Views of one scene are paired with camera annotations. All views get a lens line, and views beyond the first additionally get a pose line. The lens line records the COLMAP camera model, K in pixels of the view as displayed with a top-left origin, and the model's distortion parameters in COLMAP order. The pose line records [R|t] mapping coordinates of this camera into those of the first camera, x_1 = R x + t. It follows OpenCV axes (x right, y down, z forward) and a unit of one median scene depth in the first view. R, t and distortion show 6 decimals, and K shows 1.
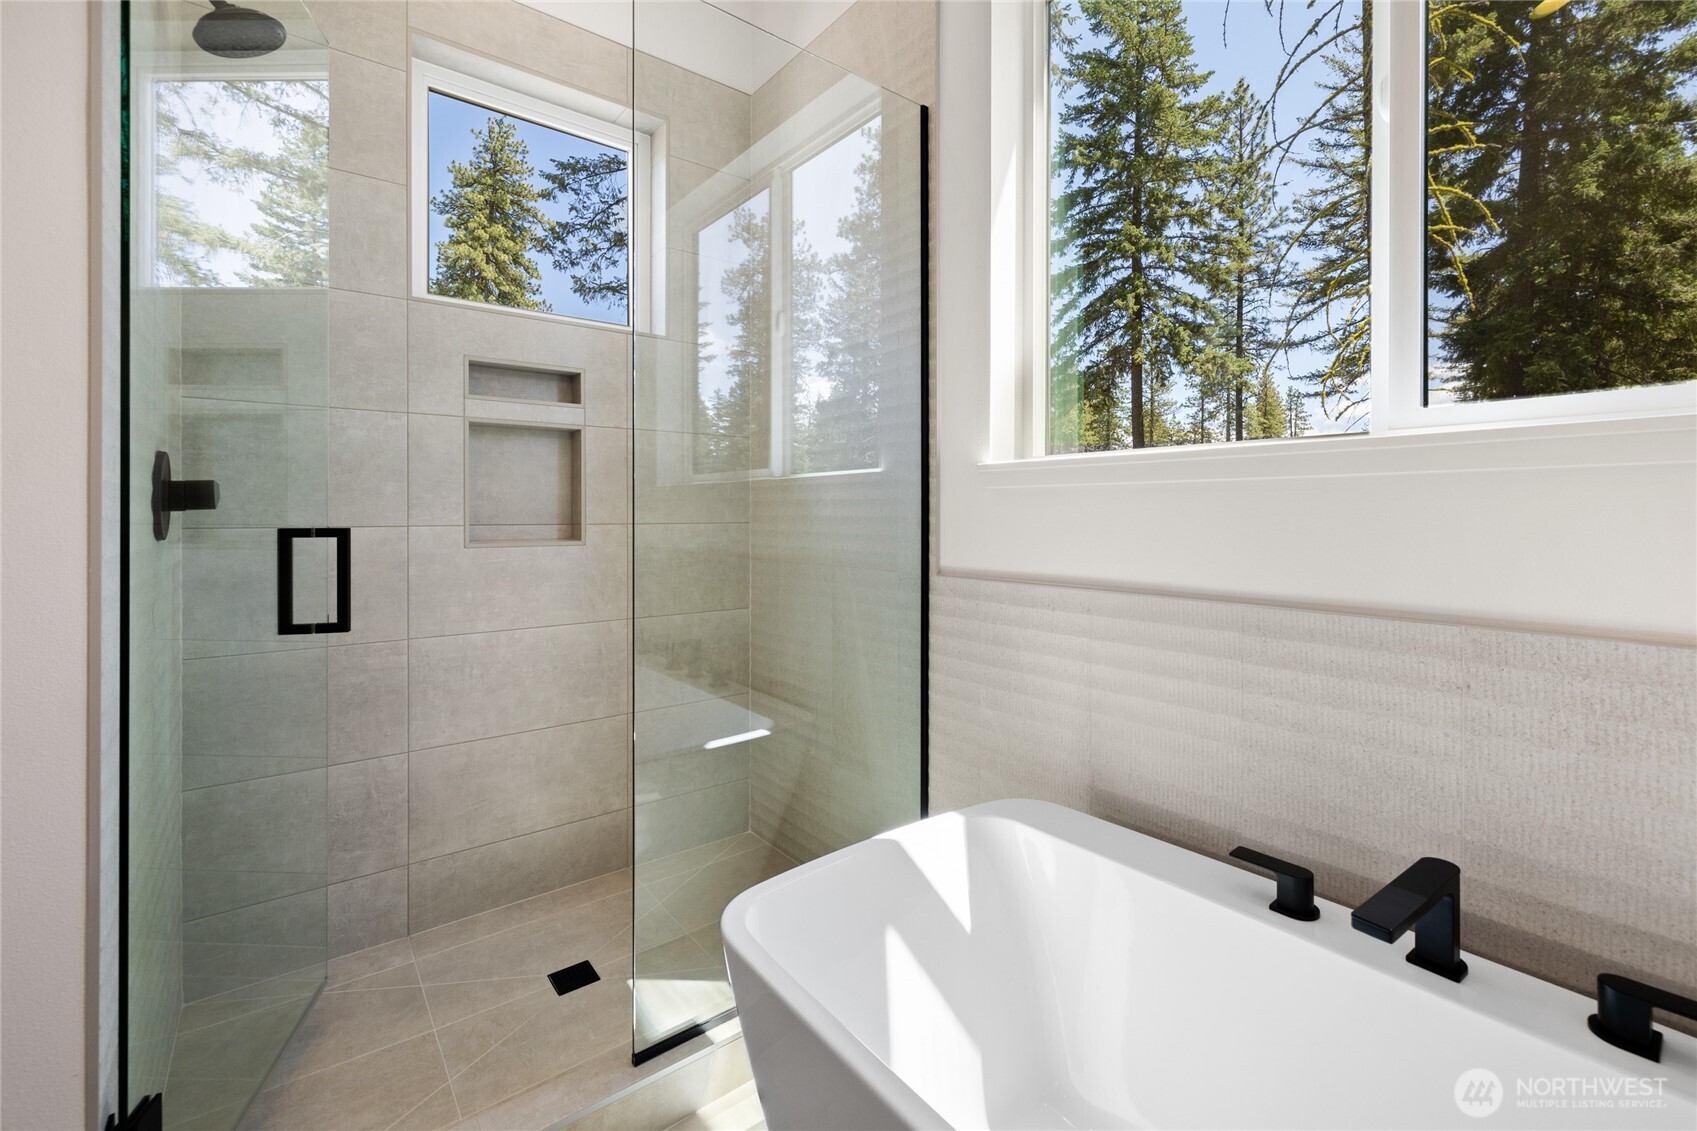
lens RADIAL K [[730.6, 0, 846.3], [0, 730.6, 519.8], [0, 0, 1]] dist [0.002366, 0.000290]
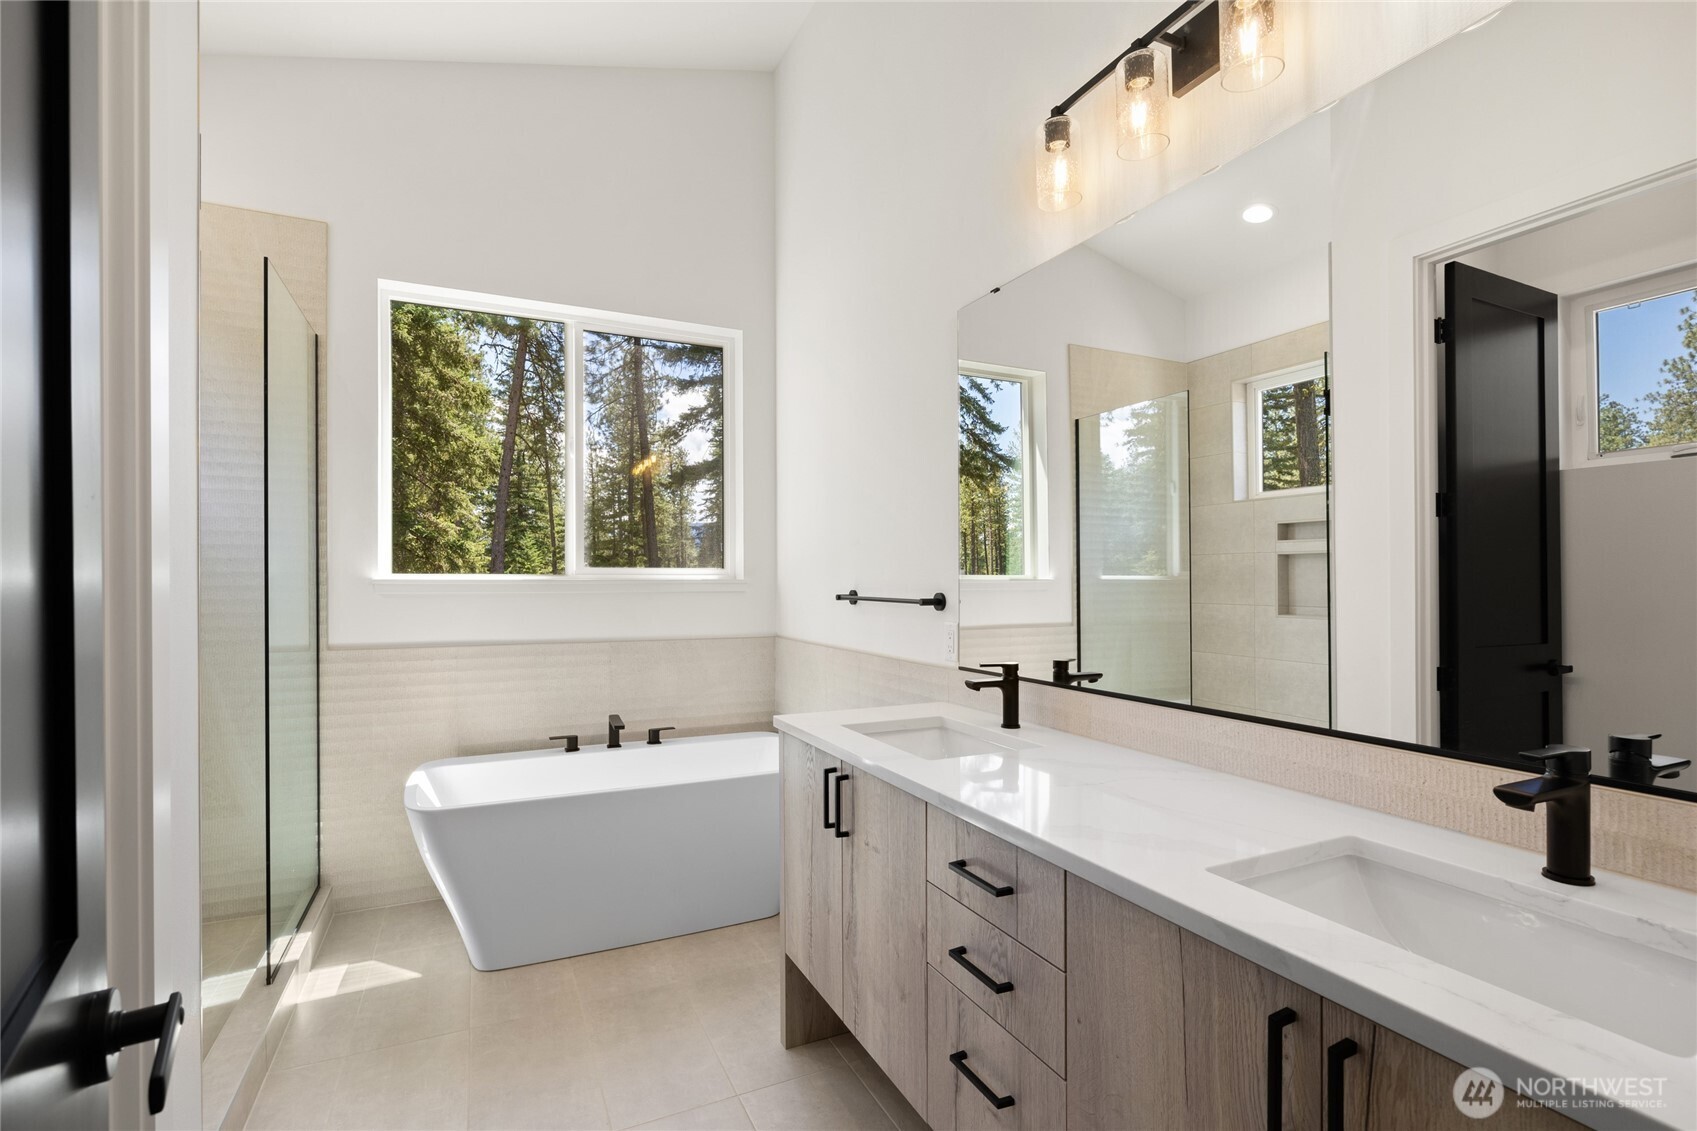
lens RADIAL K [[782.8, 0, 839.4], [0, 782.8, 588.3], [0, 0, 1]] dist [-0.001876, -0.000105]
pose [[0.223109, -0.007799, 0.974762, -1.310034], [0.008411, 0.999946, 0.006075, -0.057315], [-0.974757, 0.006844, 0.223163, -0.416864]]
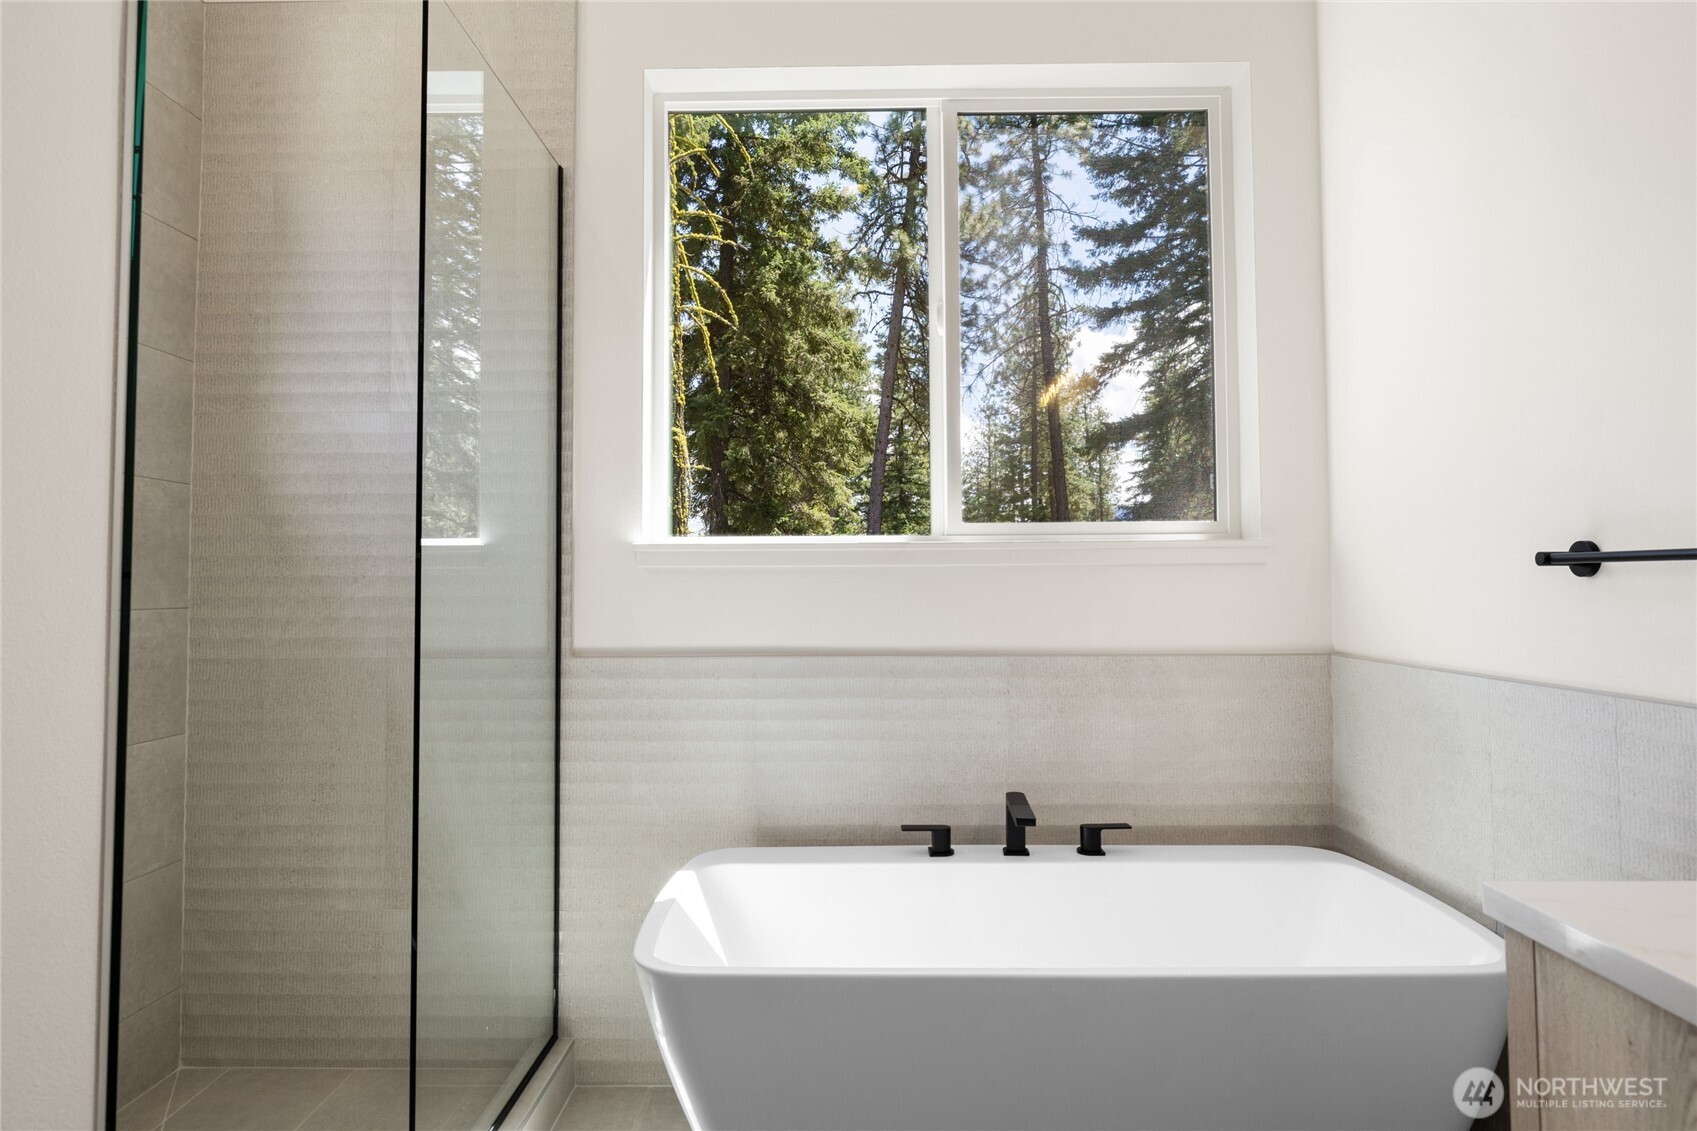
lens RADIAL K [[1010.1, 0, 833.5], [0, 1010.1, 556.1], [0, 0, 1]] dist [-0.000877, -0.000503]
pose [[0.631133, 0.020754, 0.775397, -0.740217], [0.012875, 0.999224, -0.037224, -0.002580], [-0.775568, 0.033477, 0.630376, -0.103285]]
